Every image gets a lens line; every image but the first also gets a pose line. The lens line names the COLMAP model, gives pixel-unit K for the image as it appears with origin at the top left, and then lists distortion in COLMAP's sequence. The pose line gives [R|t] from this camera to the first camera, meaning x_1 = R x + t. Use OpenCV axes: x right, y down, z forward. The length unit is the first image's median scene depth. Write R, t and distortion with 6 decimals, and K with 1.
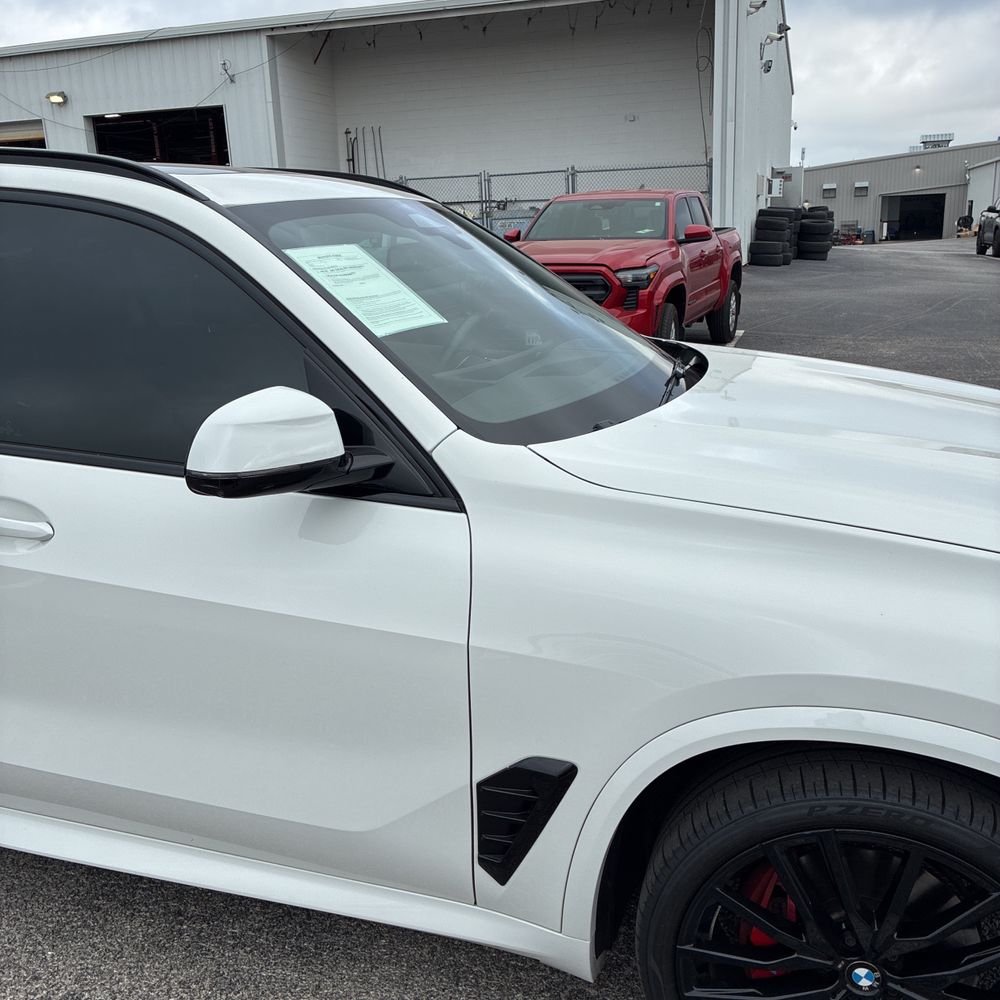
lens RADIAL K [[1007.5, 0, 500.0], [0, 1007.5, 499.8], [0, 0, 1]] dist [0.016504, 0.000000]
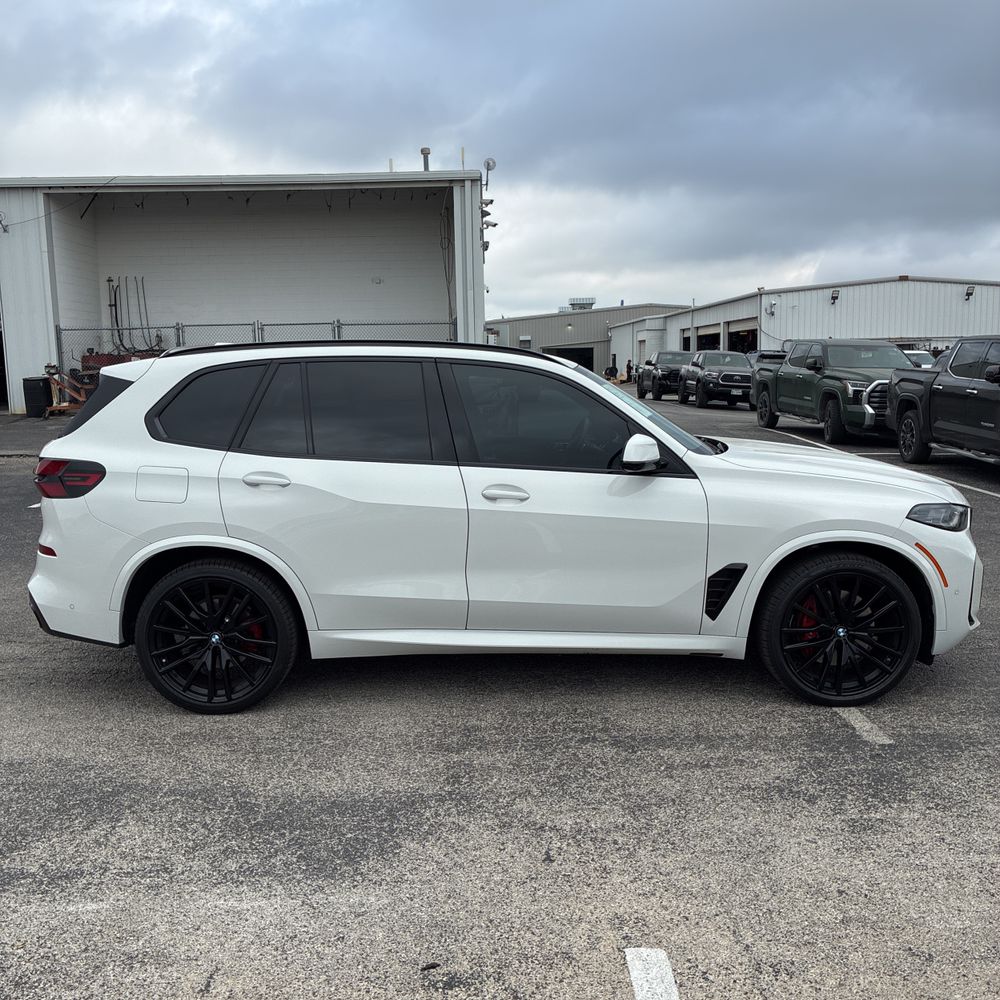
lens RADIAL K [[1007.5, 0, 490.3], [0, 1007.5, 501.9], [0, 0, 1]] dist [0.016504, 0.000000]
pose [[0.951533, -0.022470, 0.306724, -0.283661], [0.063276, 0.990294, -0.123753, 0.075956], [-0.300966, 0.137163, 0.943719, -0.284373]]
